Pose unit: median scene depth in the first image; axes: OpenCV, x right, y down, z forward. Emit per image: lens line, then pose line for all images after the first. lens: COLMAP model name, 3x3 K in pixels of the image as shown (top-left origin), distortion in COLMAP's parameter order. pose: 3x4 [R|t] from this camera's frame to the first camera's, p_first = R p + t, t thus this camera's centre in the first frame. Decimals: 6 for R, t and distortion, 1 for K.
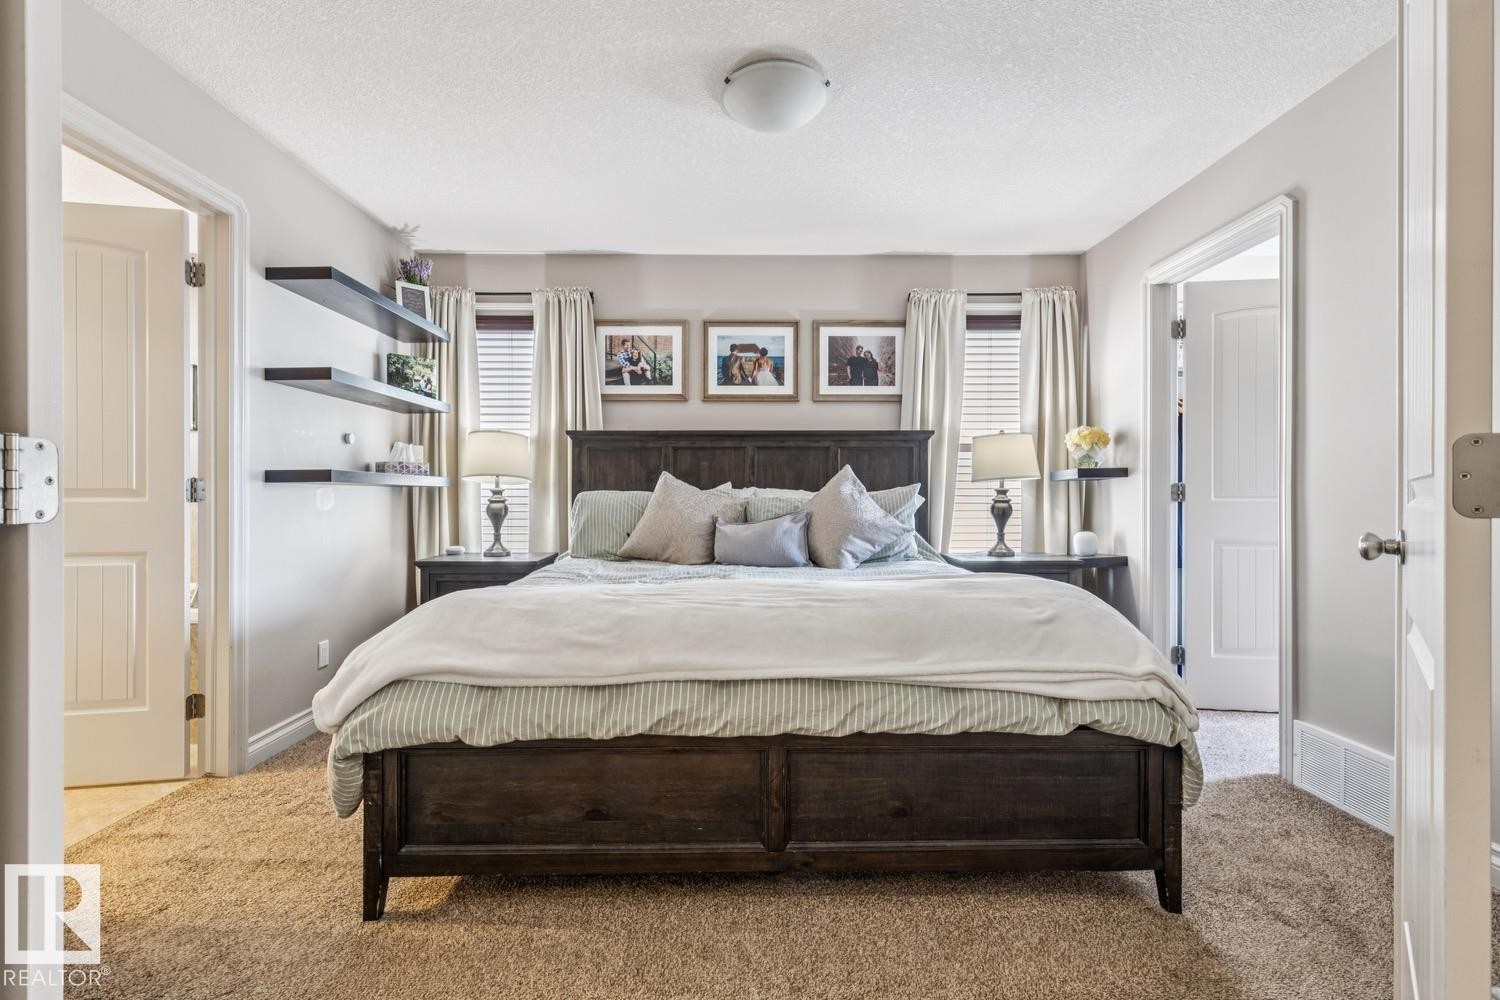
lens RADIAL K [[665.9, 0, 749.4], [0, 665.9, 498.5], [0, 0, 1]] dist [-0.002908, 0.000187]
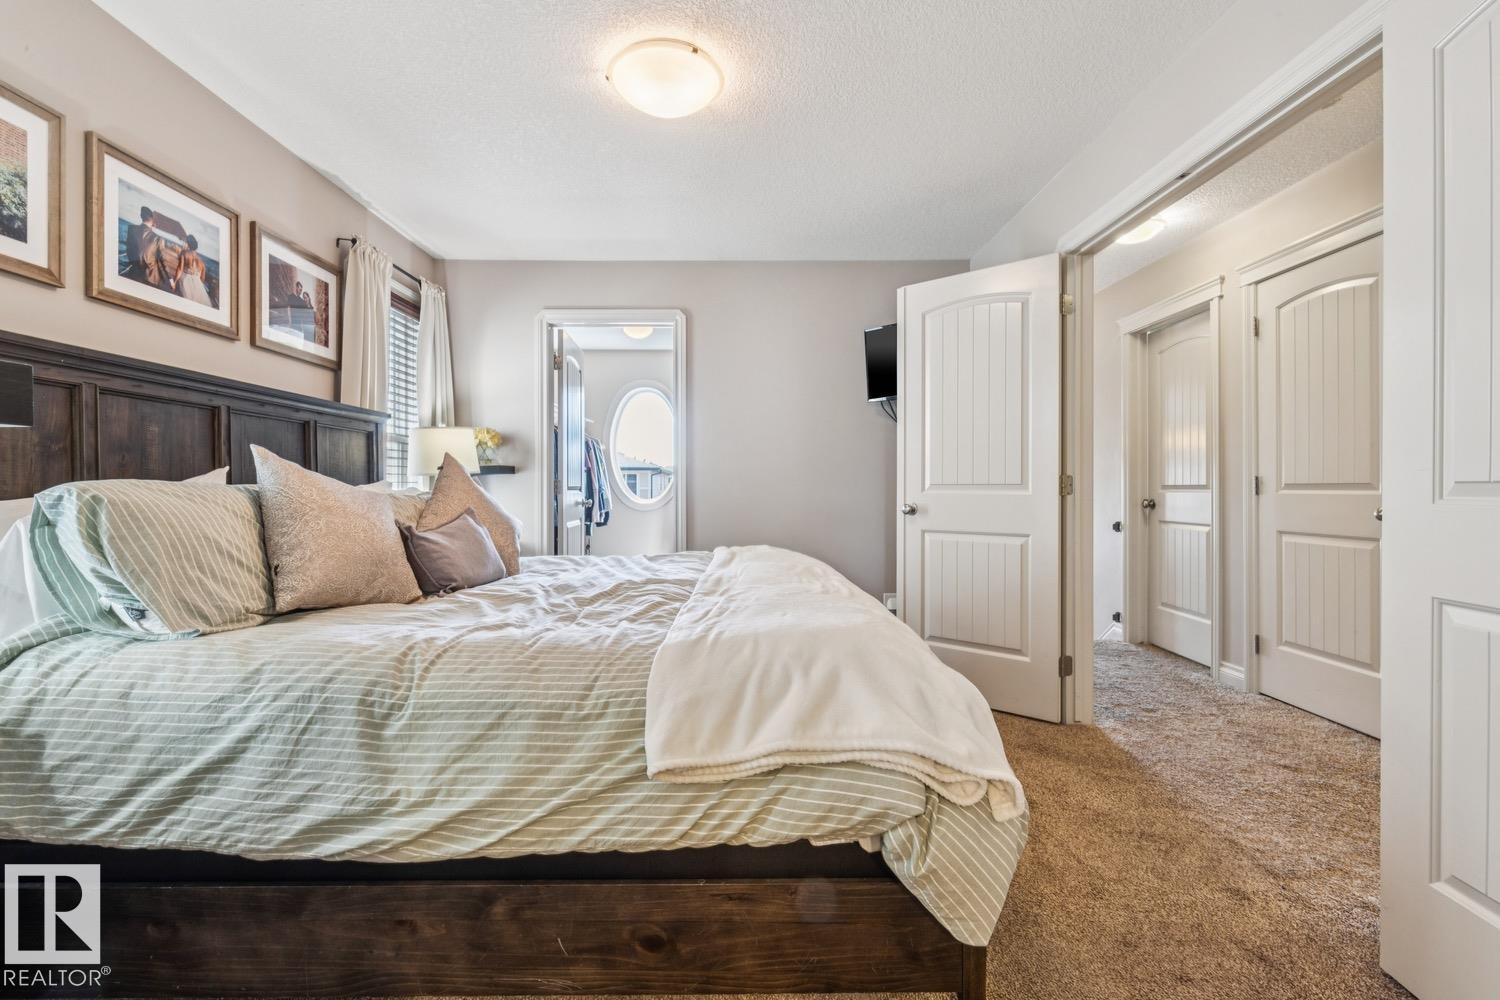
lens RADIAL K [[665.9, 0, 748.0], [0, 665.9, 492.0], [0, 0, 1]] dist [-0.002908, 0.000187]
pose [[0.000297, -0.005615, 0.999984, -0.560379], [0.000862, 0.999984, 0.005615, -0.005042], [-1.000000, 0.000861, 0.000302, 0.514896]]
